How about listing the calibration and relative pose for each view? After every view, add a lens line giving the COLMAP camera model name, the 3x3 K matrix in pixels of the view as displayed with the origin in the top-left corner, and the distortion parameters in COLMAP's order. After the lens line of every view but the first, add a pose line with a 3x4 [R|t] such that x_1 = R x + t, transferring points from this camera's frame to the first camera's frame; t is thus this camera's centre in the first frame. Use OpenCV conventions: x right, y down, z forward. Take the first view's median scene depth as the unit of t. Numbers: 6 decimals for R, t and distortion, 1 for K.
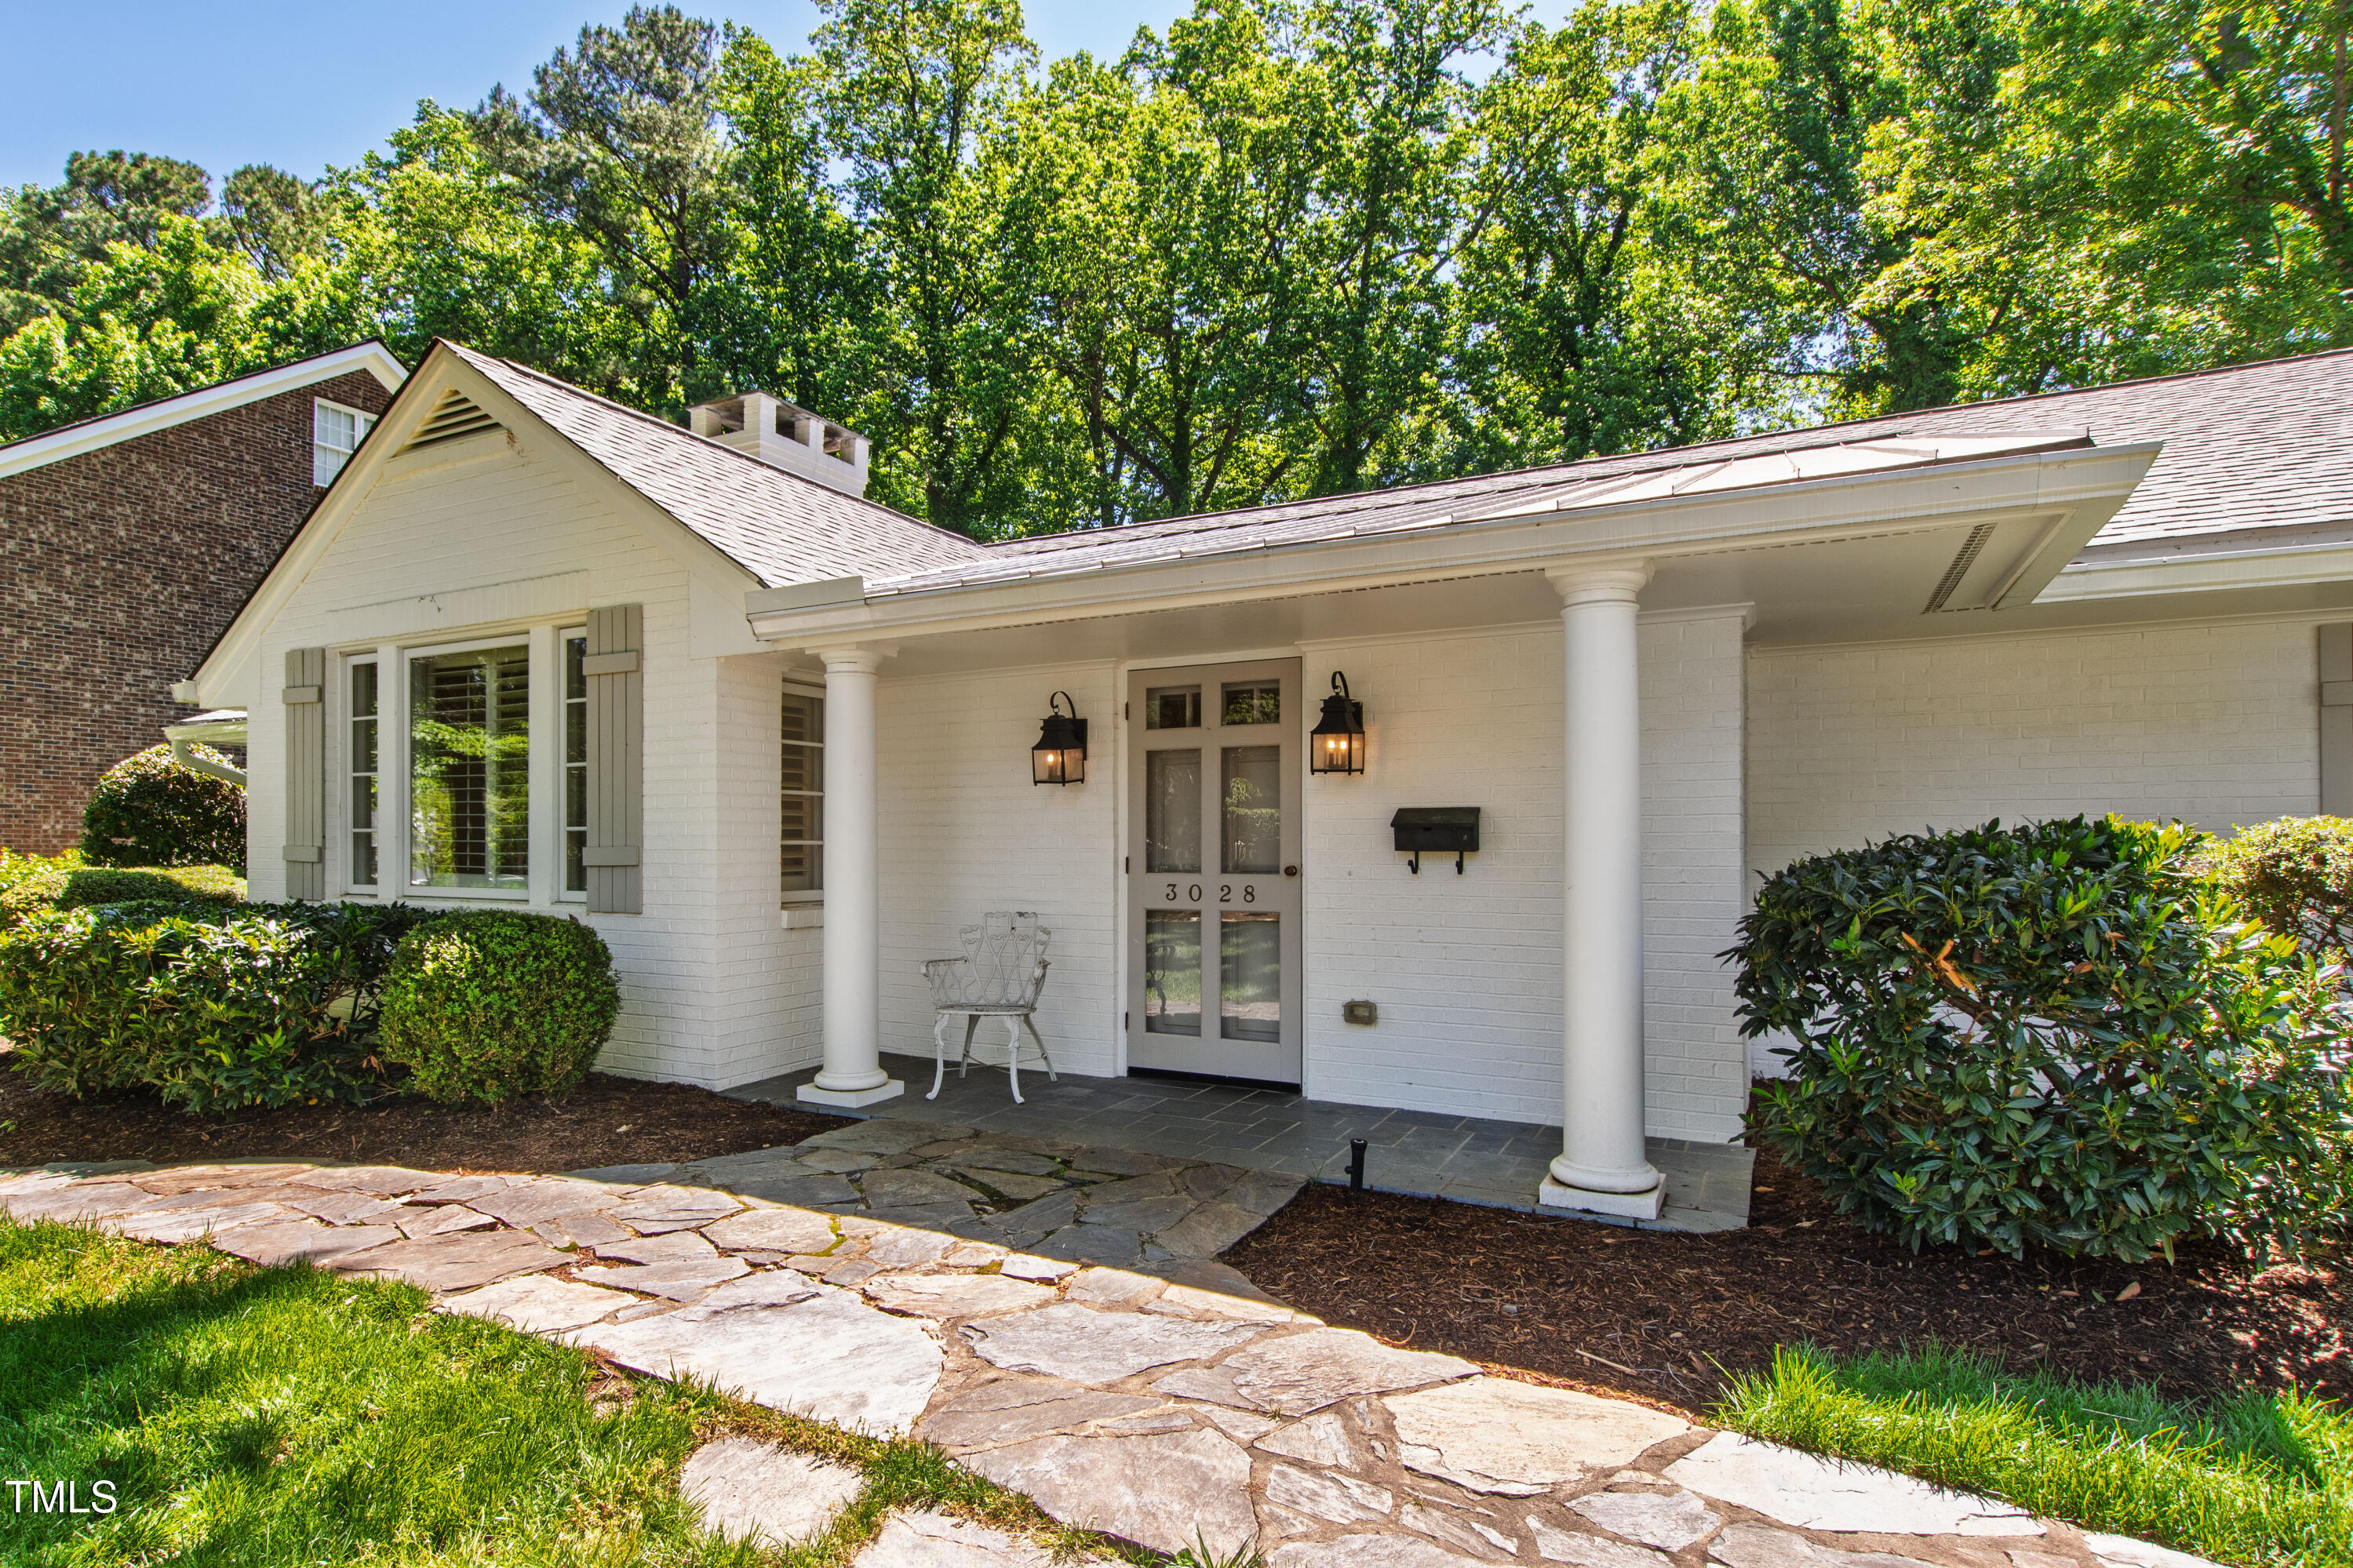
lens RADIAL K [[1100.4, 0, 1140.9], [0, 1100.4, 795.9], [0, 0, 1]] dist [0.003065, 0.000574]
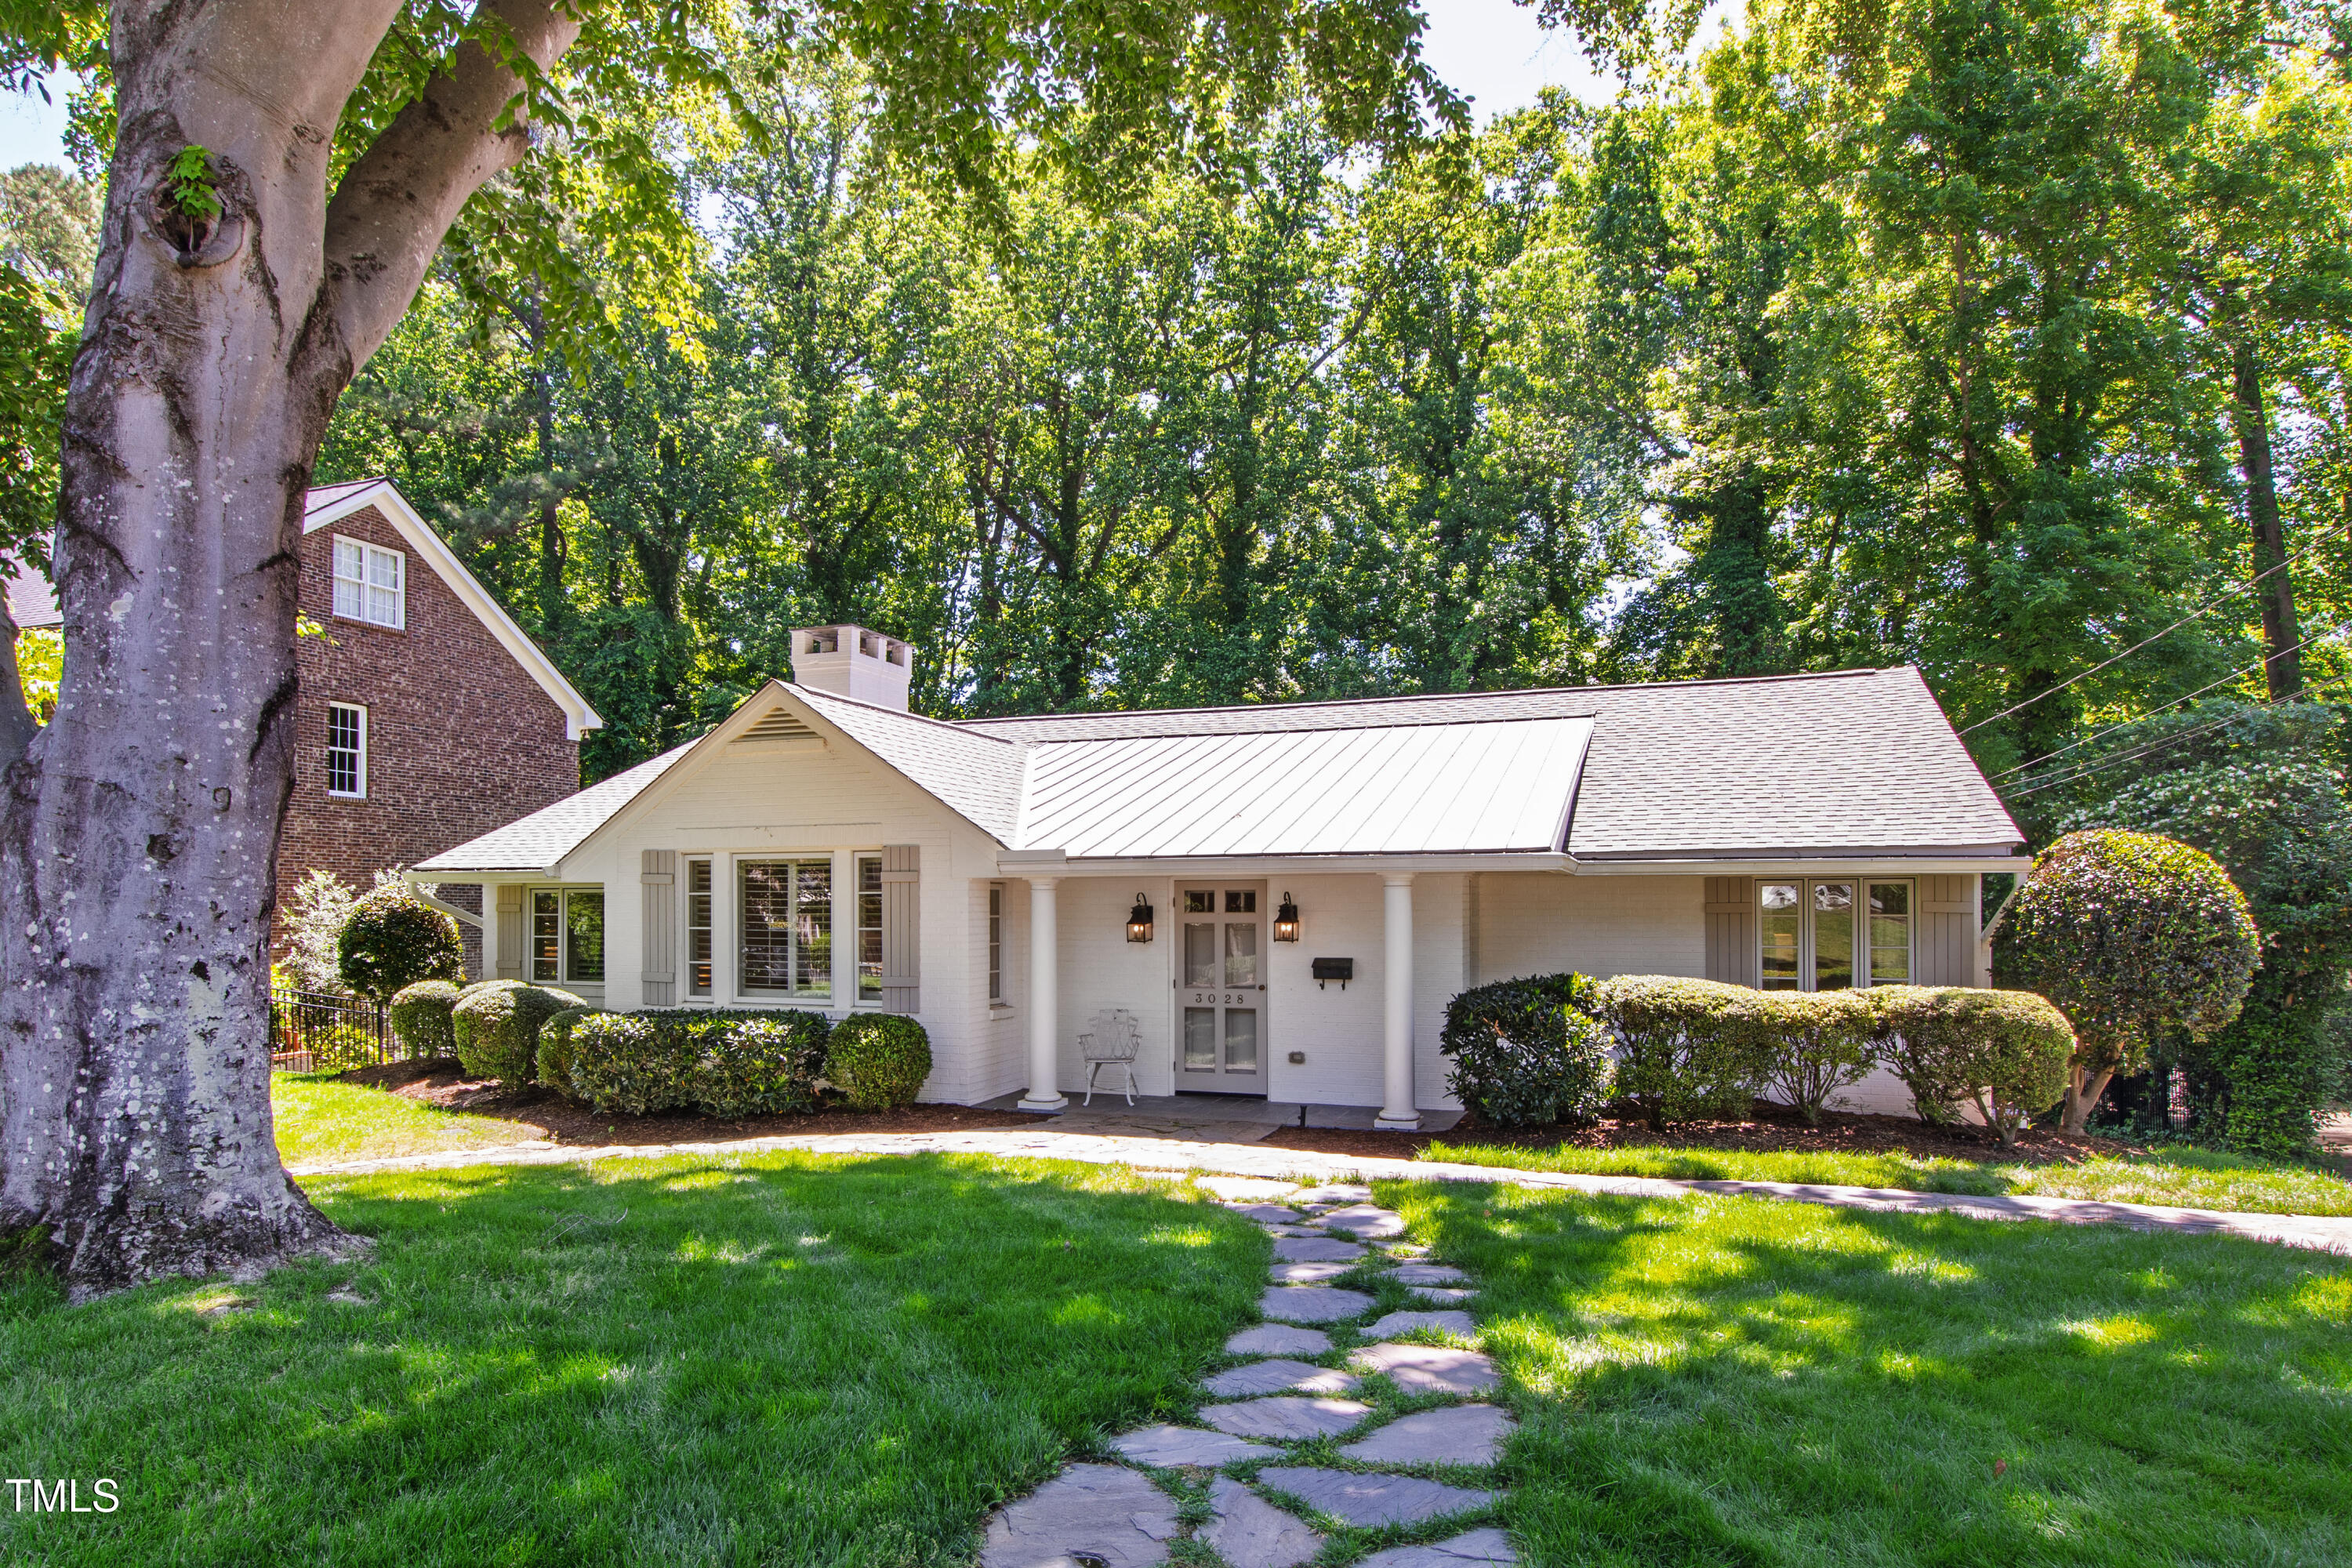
lens RADIAL K [[1192.3, 0, 1176.0], [0, 1192.3, 784.0], [0, 0, 1]] dist [-0.000185, 0.000487]
pose [[0.989842, 0.014424, 0.141440, -0.307525], [-0.005211, 0.997853, -0.065287, -0.147883], [-0.142078, 0.063886, 0.987792, -1.065897]]
